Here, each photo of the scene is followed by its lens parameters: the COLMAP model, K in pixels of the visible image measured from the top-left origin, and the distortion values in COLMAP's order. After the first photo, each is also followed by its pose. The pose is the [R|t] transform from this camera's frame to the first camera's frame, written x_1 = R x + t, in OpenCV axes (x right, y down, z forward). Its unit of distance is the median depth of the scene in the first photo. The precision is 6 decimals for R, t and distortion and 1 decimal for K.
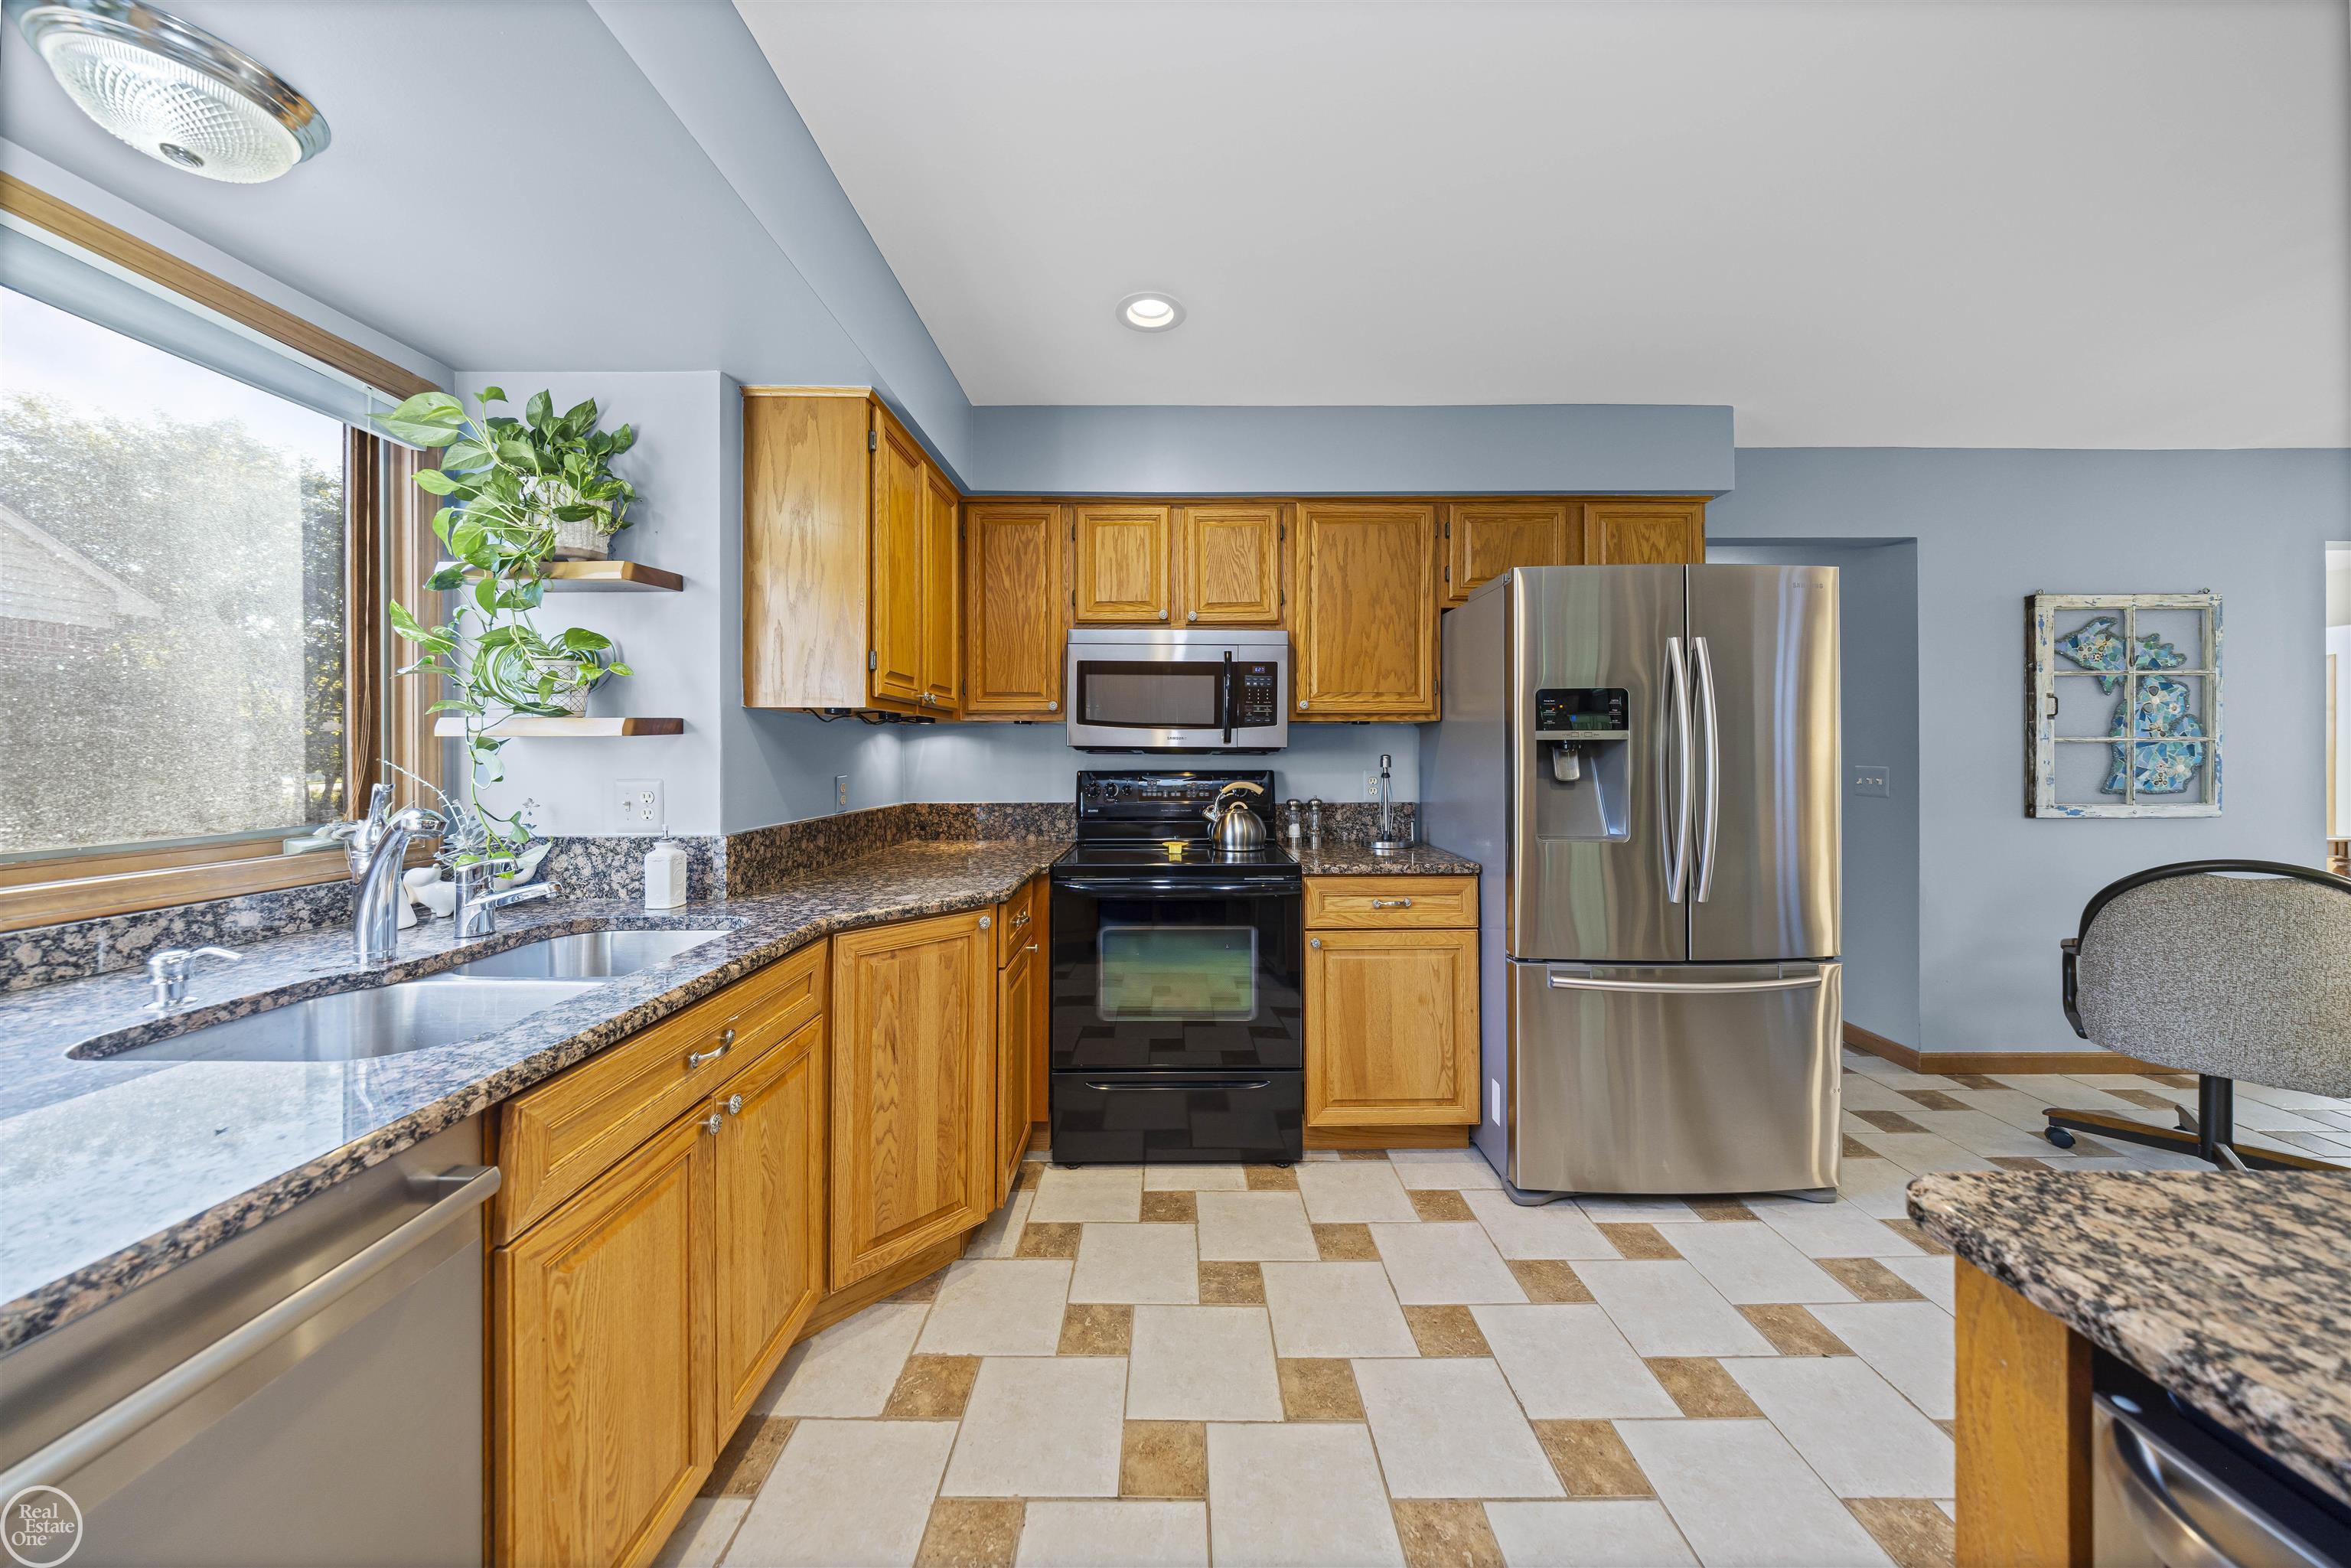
lens RADIAL K [[762.0, 0, 1180.0], [0, 762.0, 749.0], [0, 0, 1]] dist [-0.008674, -0.000057]
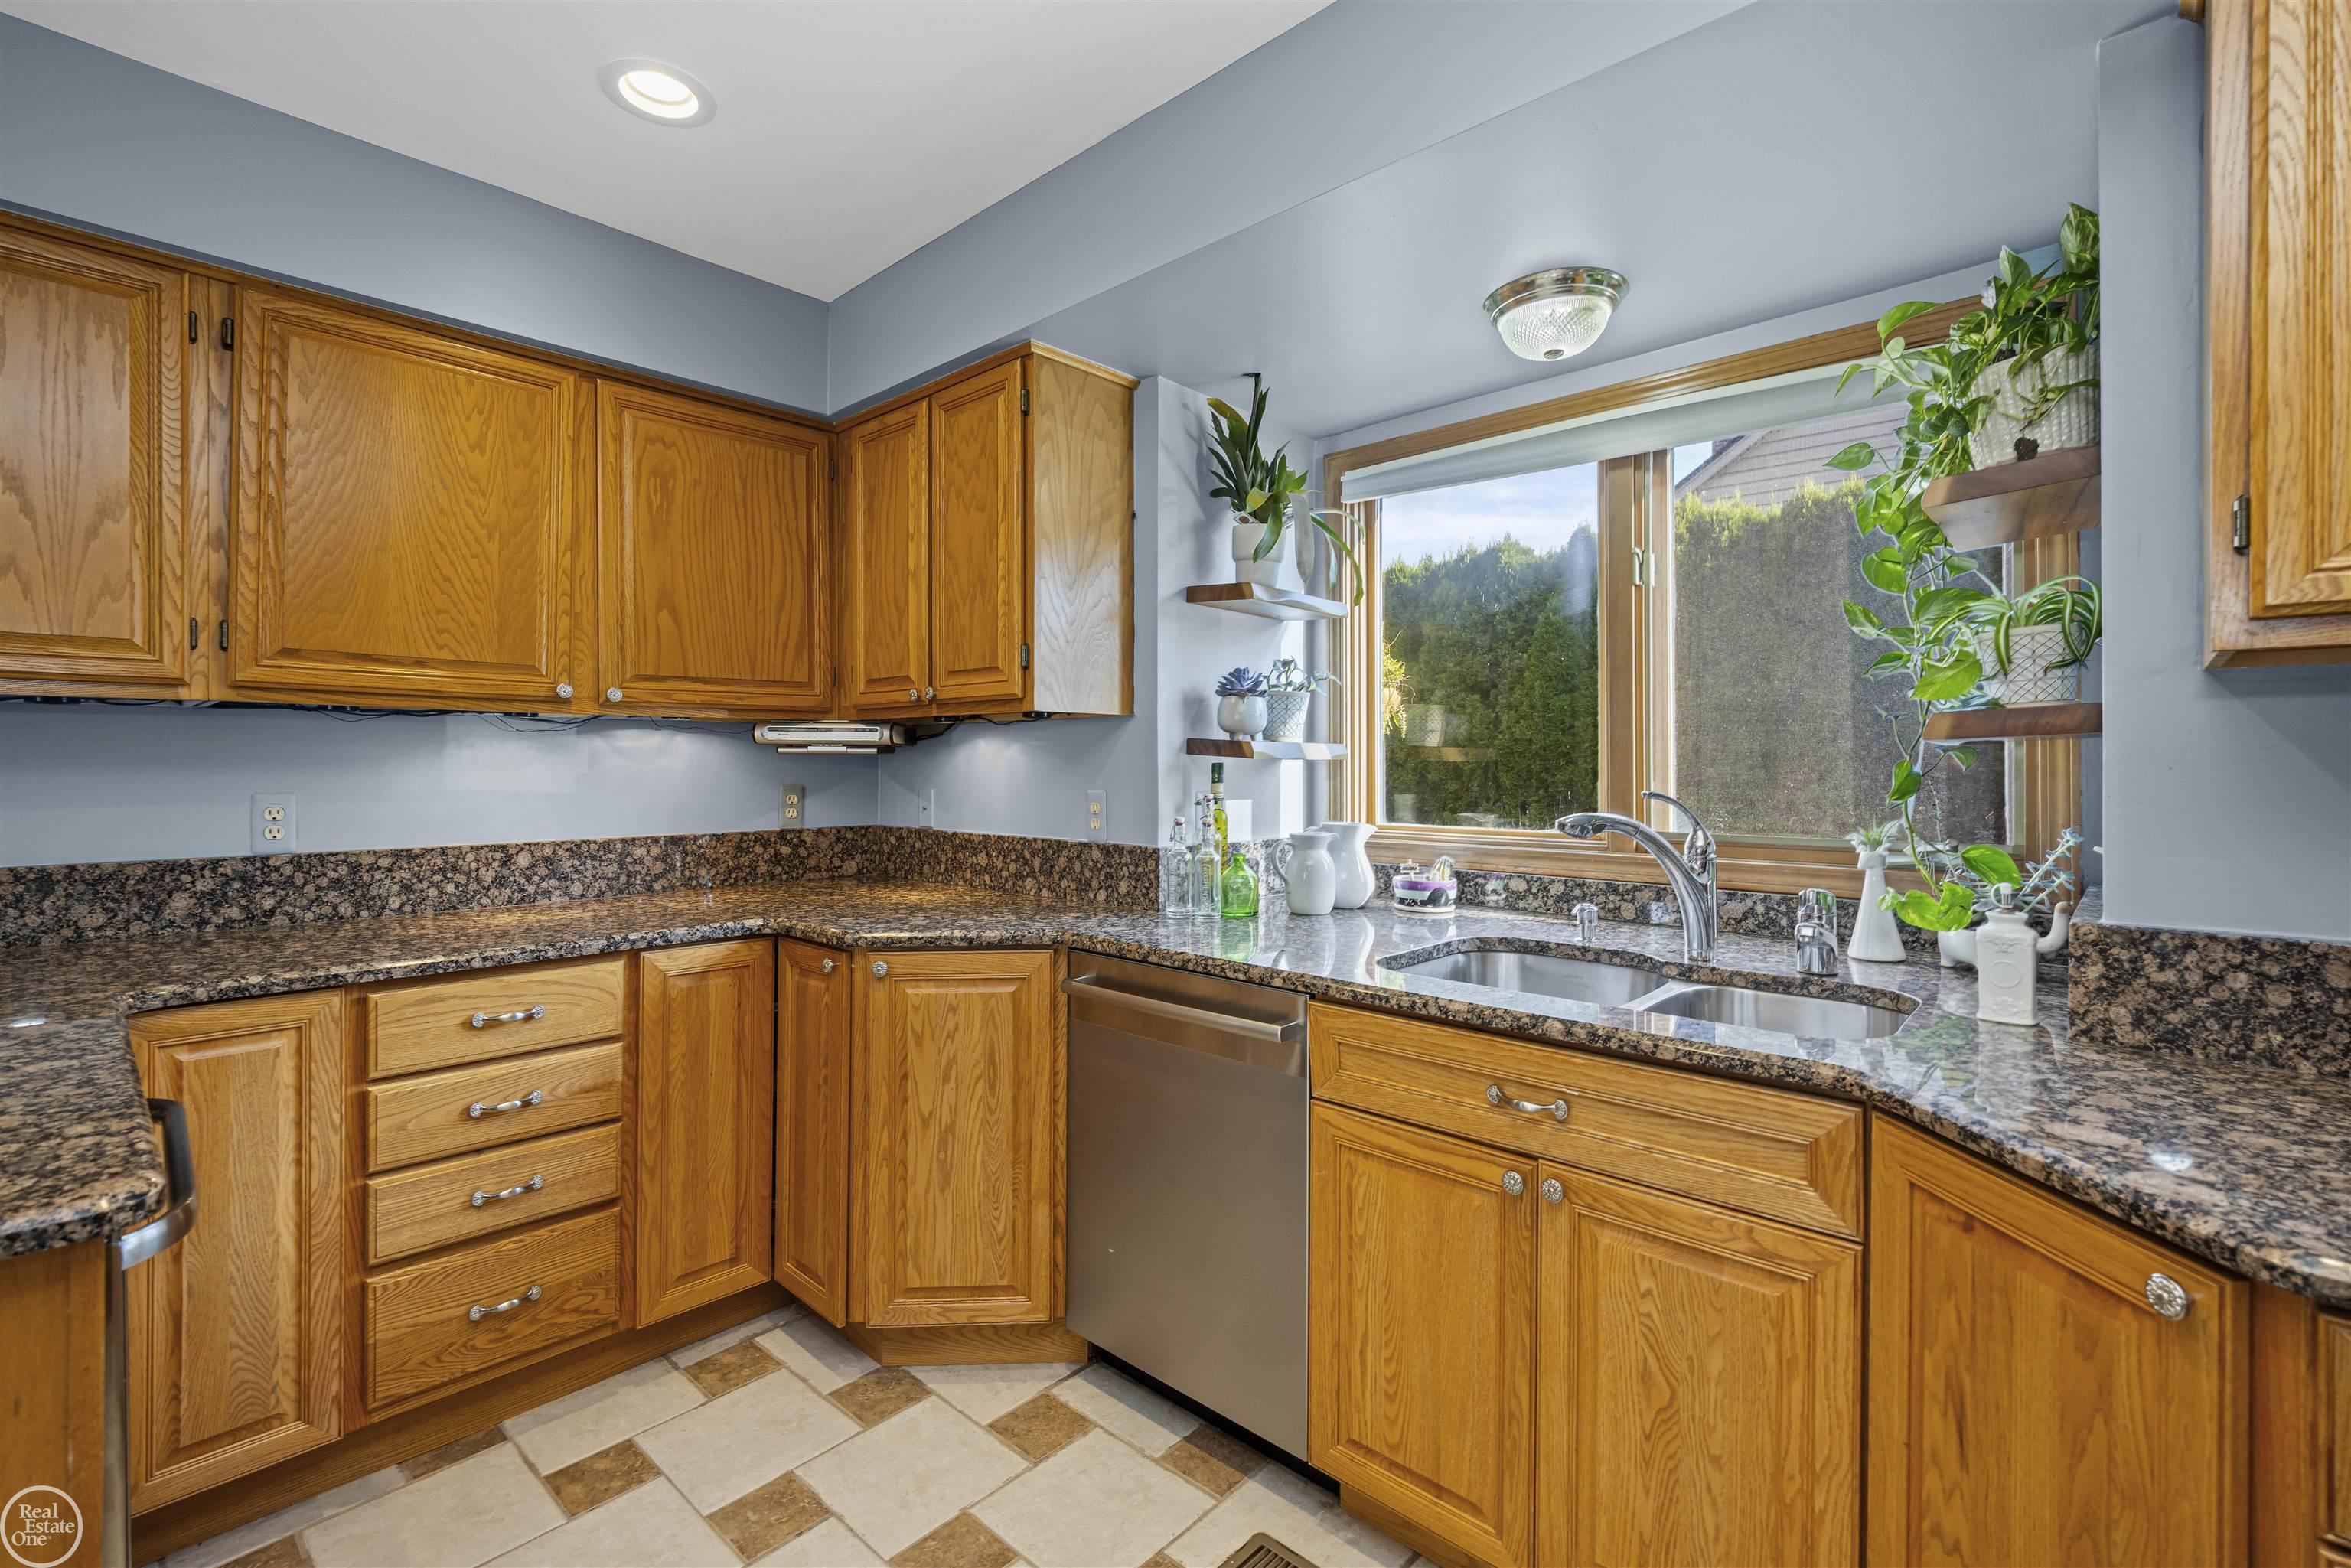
lens RADIAL K [[1033.1, 0, 1177.3], [0, 1033.1, 759.3], [0, 0, 1]] dist [-0.000672, -0.000560]
pose [[-0.680874, -0.001607, -0.732399, 0.259262], [-0.000122, 0.999998, -0.002081, 0.000629], [0.732401, -0.001328, -0.680872, 0.738321]]
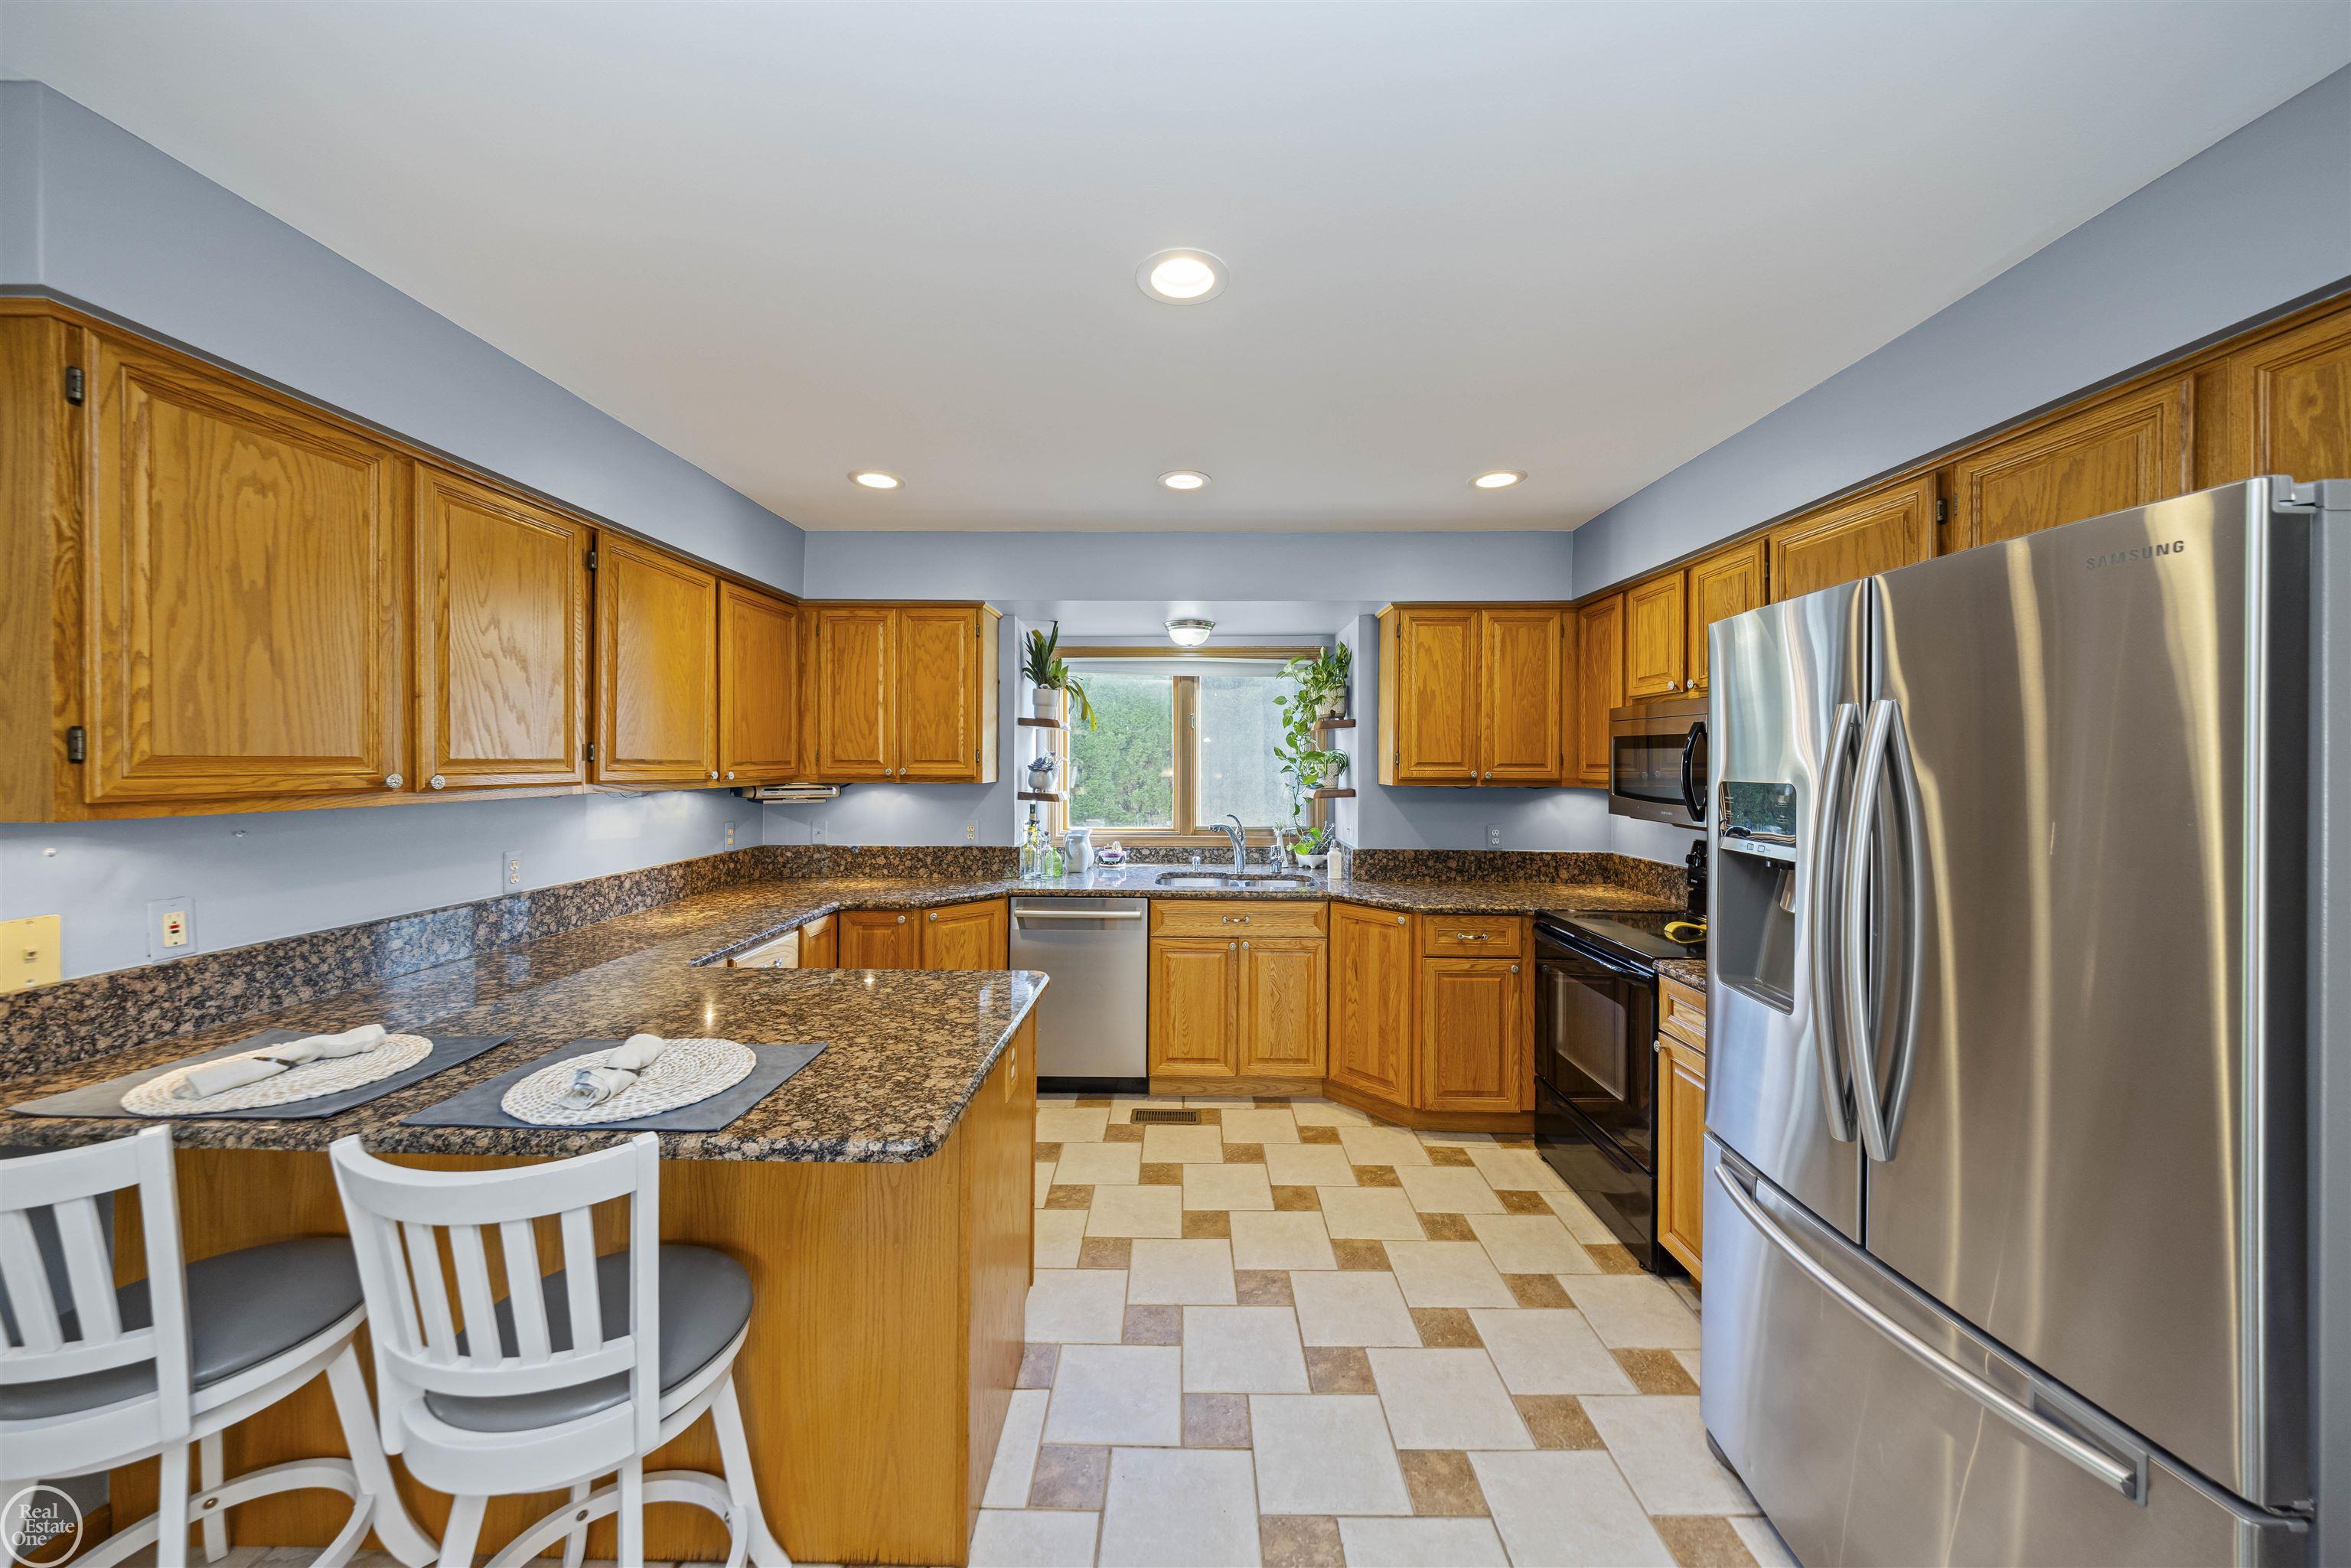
lens RADIAL K [[808.6, 0, 1172.7], [0, 808.6, 764.2], [0, 0, 1]] dist [0.000814, -0.000048]
pose [[-0.015453, 0.003272, -0.999875, 1.102728], [-0.003164, 0.999989, 0.003322, -0.082482], [0.999876, 0.003215, -0.015442, 0.397775]]
